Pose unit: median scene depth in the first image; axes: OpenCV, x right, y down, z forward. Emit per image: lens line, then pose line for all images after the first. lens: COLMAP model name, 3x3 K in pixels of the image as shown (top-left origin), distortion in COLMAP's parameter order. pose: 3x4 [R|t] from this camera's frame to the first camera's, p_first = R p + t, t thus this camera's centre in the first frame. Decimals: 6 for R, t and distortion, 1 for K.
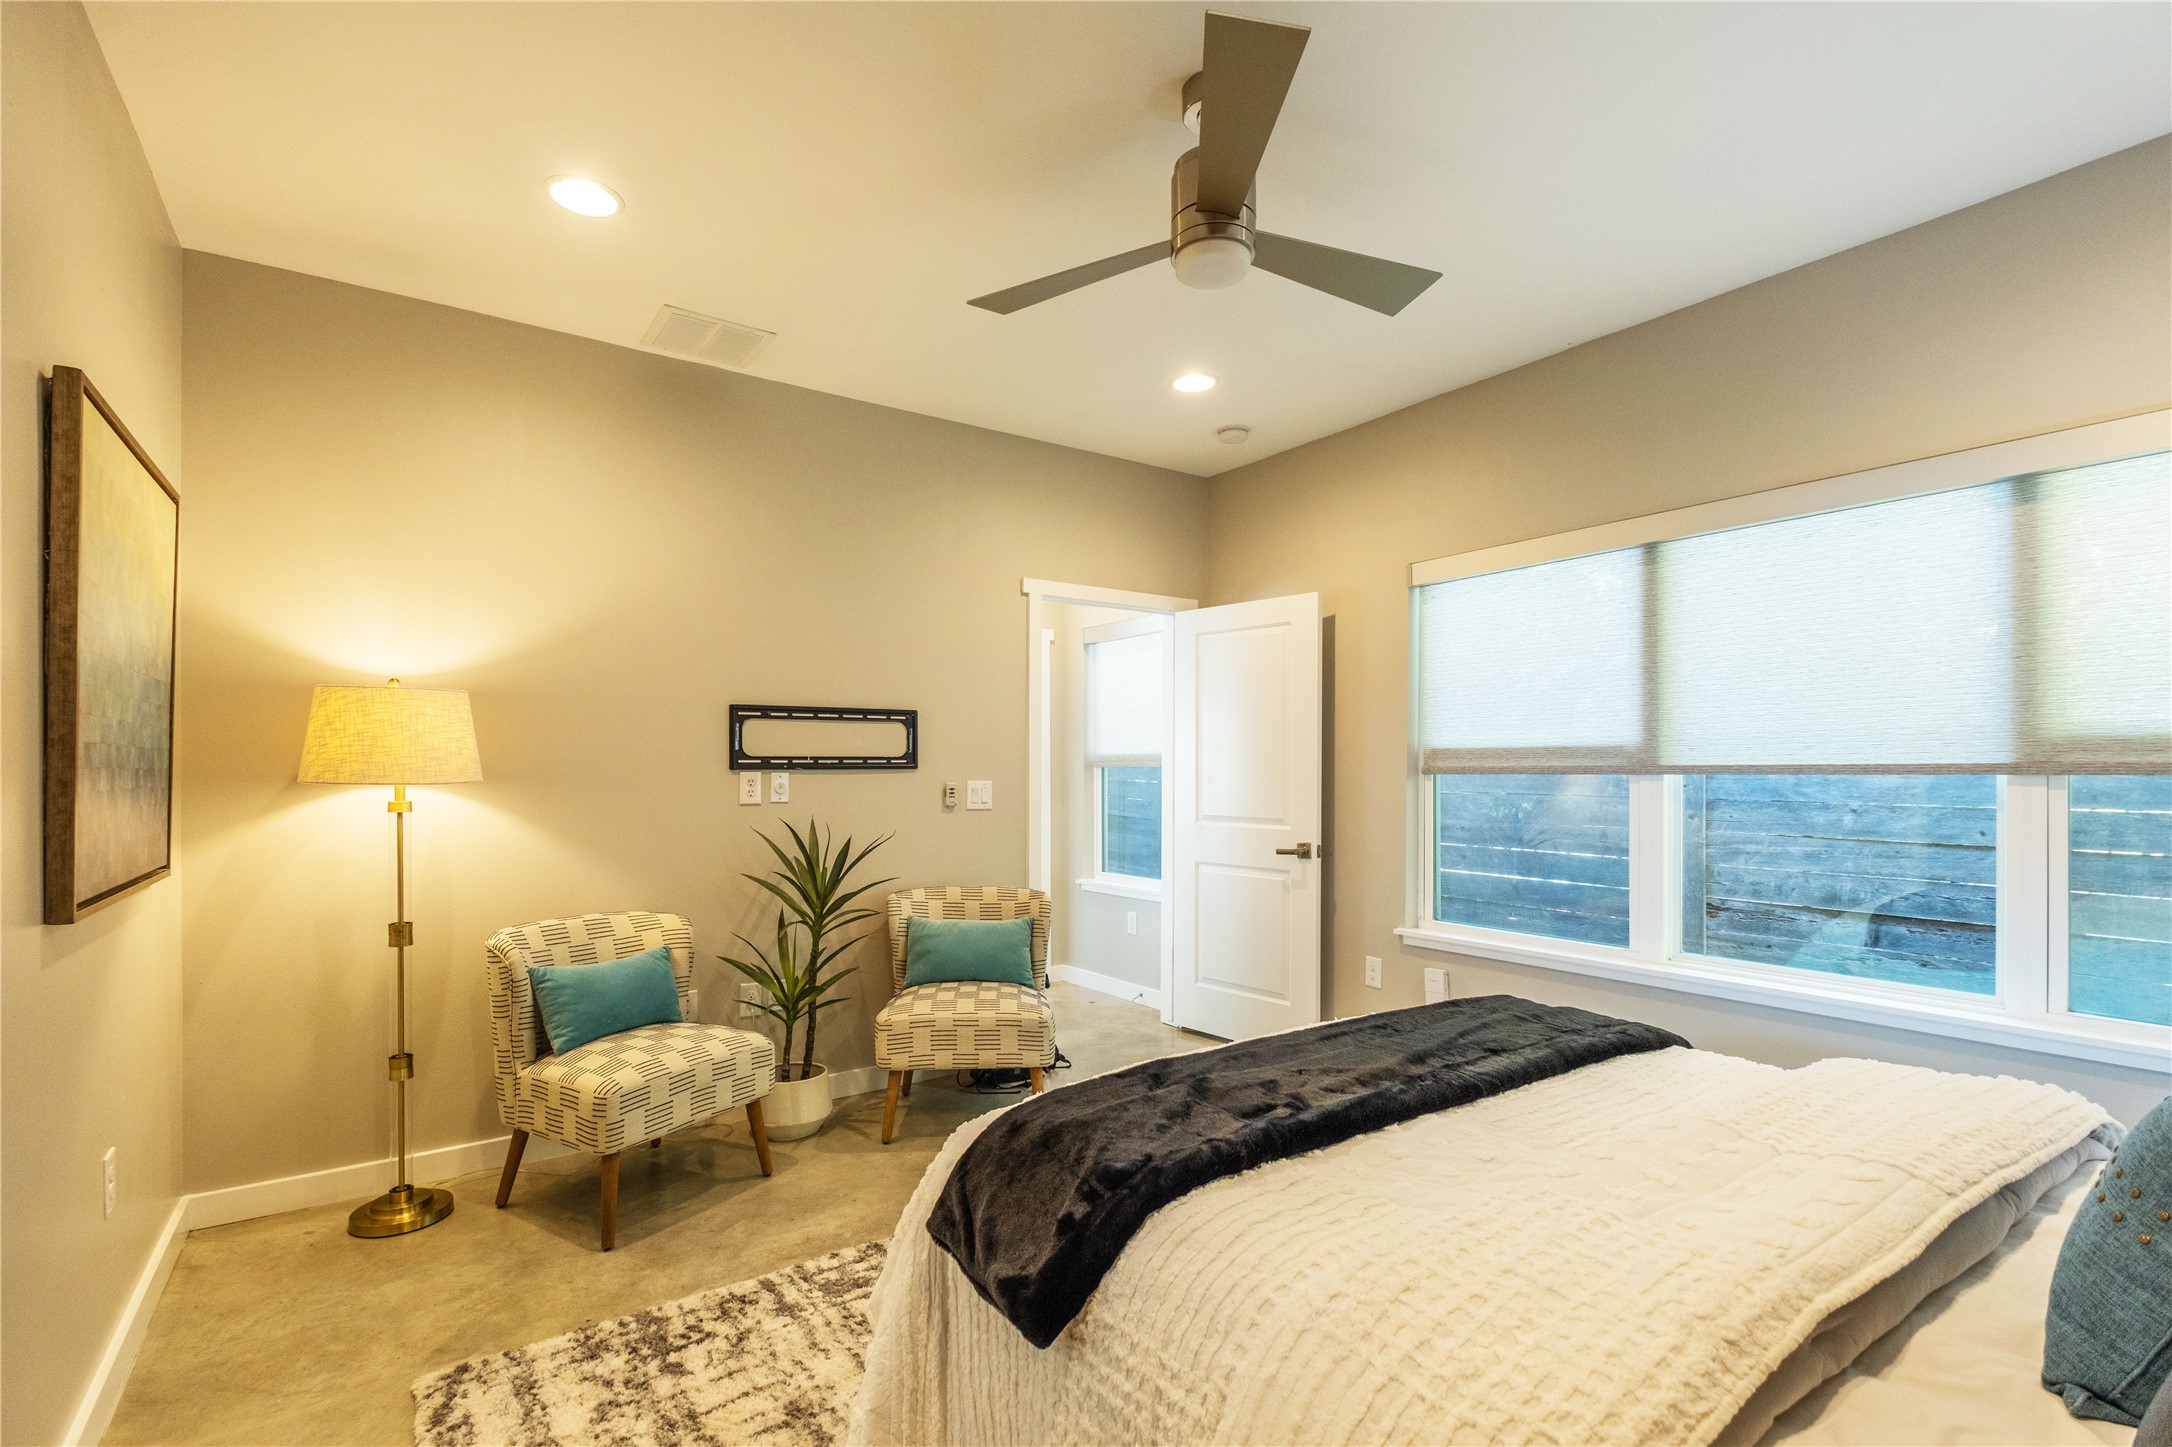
lens RADIAL K [[979.9, 0, 1075.9], [0, 979.9, 763.9], [0, 0, 1]] dist [0.002165, -0.002914]
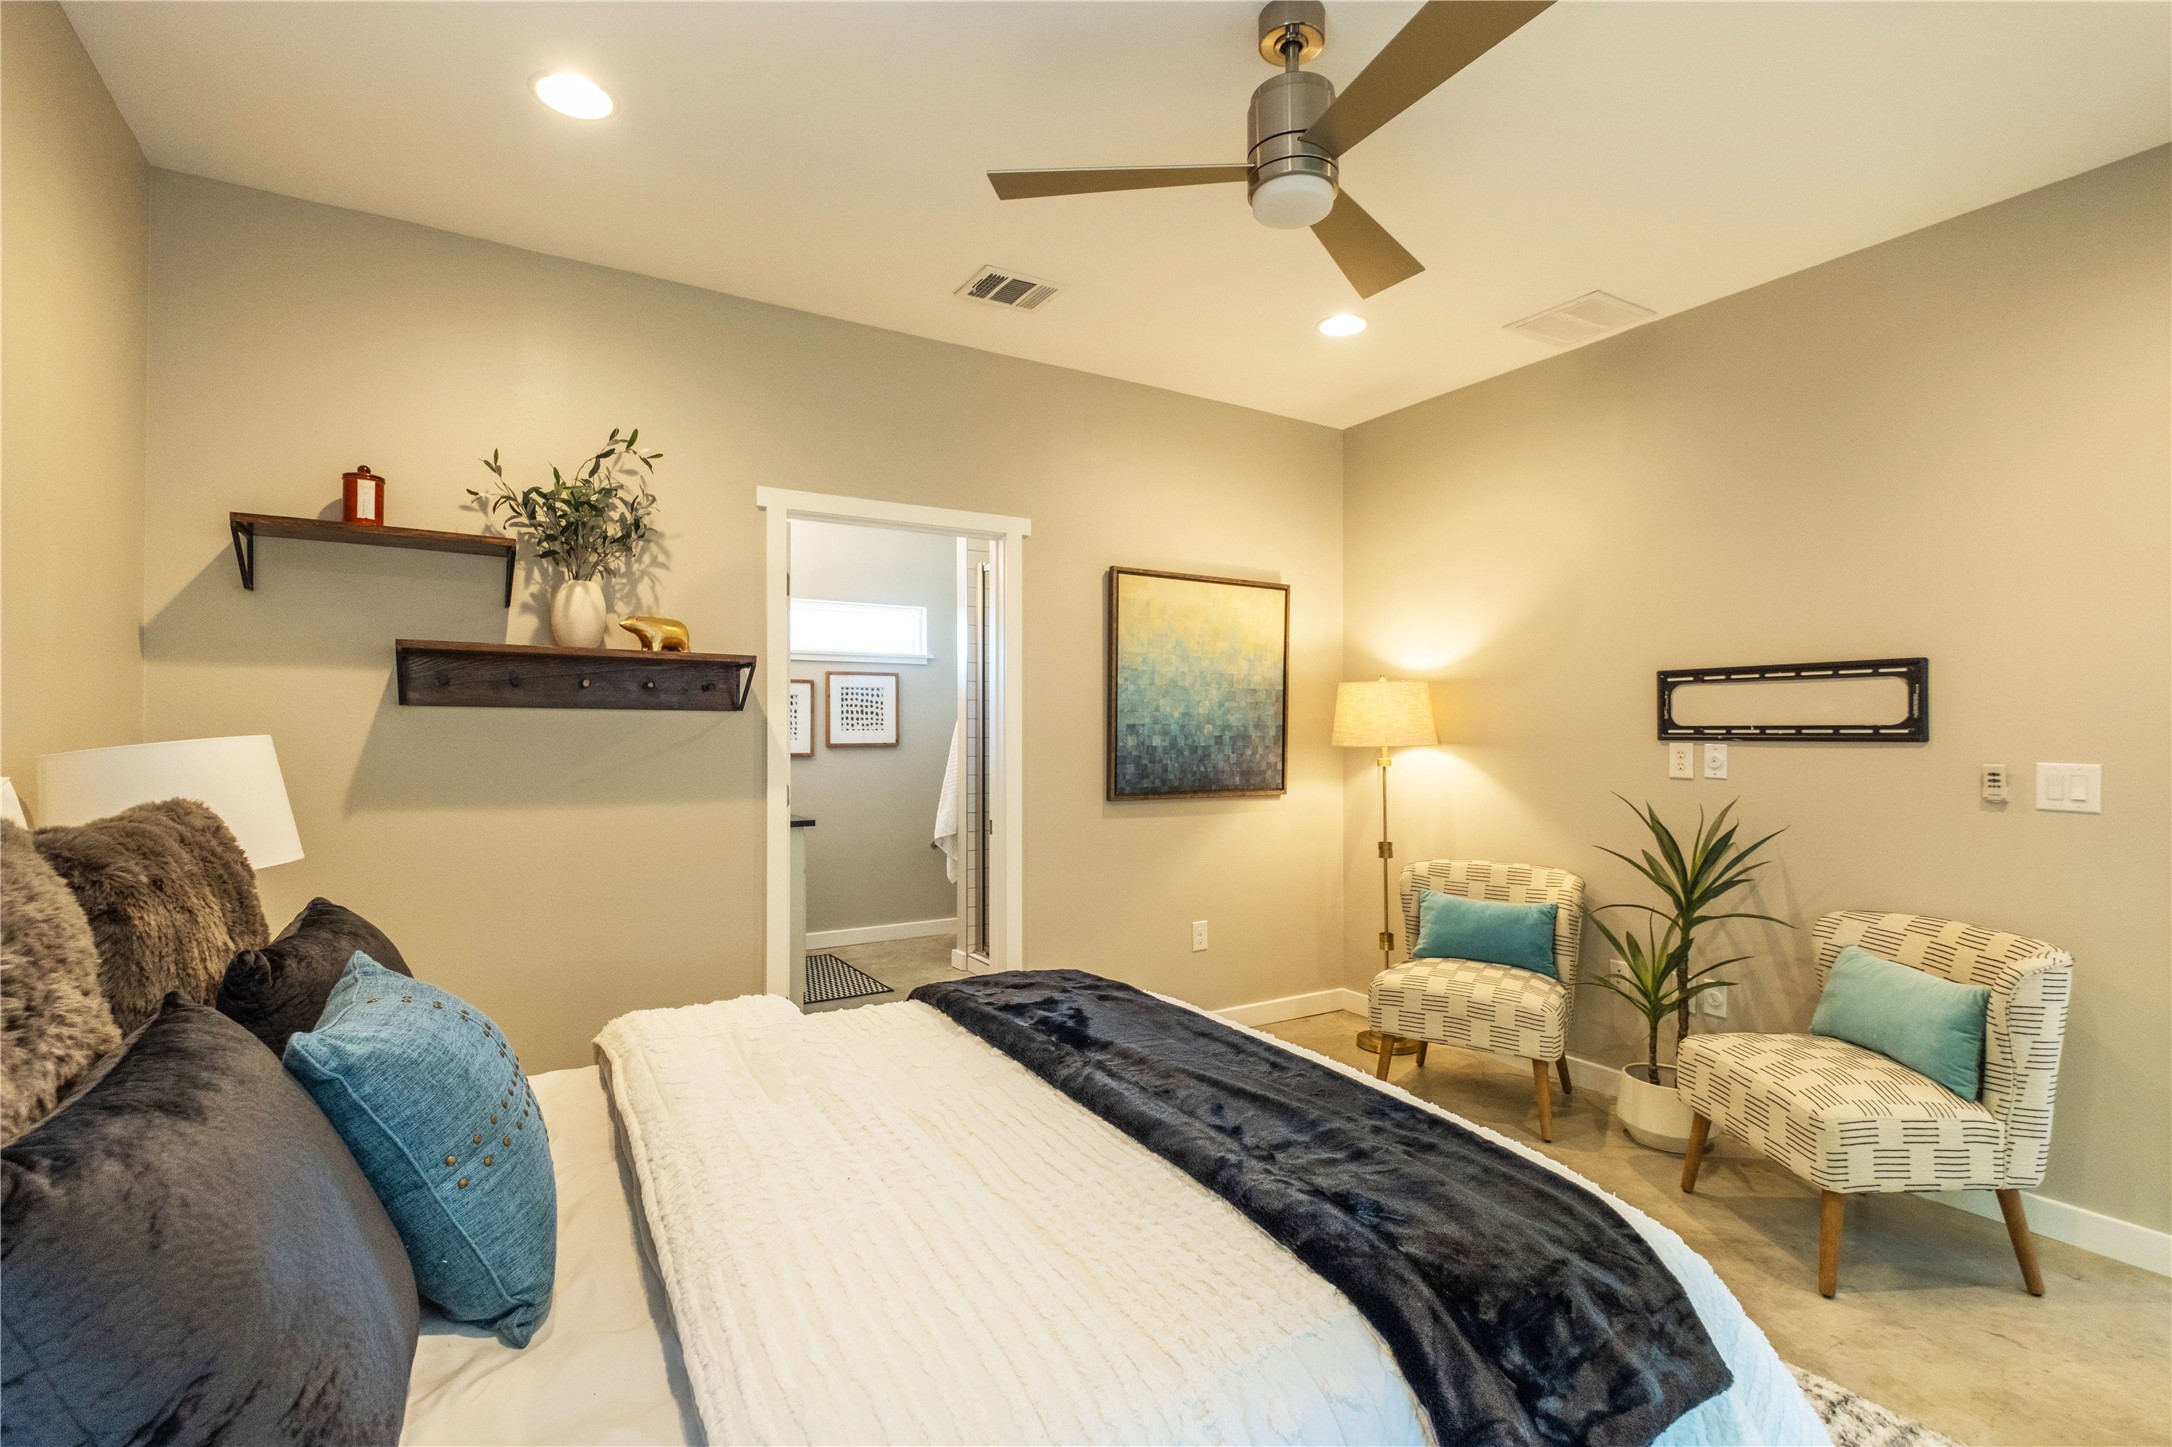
lens RADIAL K [[979.9, 0, 1085.1], [0, 979.9, 728.3], [0, 0, 1]] dist [0.002165, -0.002914]
pose [[-0.052059, -0.001506, -0.998643, 0.605696], [-0.000076, 0.999999, -0.001504, -0.003921], [0.998644, -0.000002, -0.052059, 0.483450]]
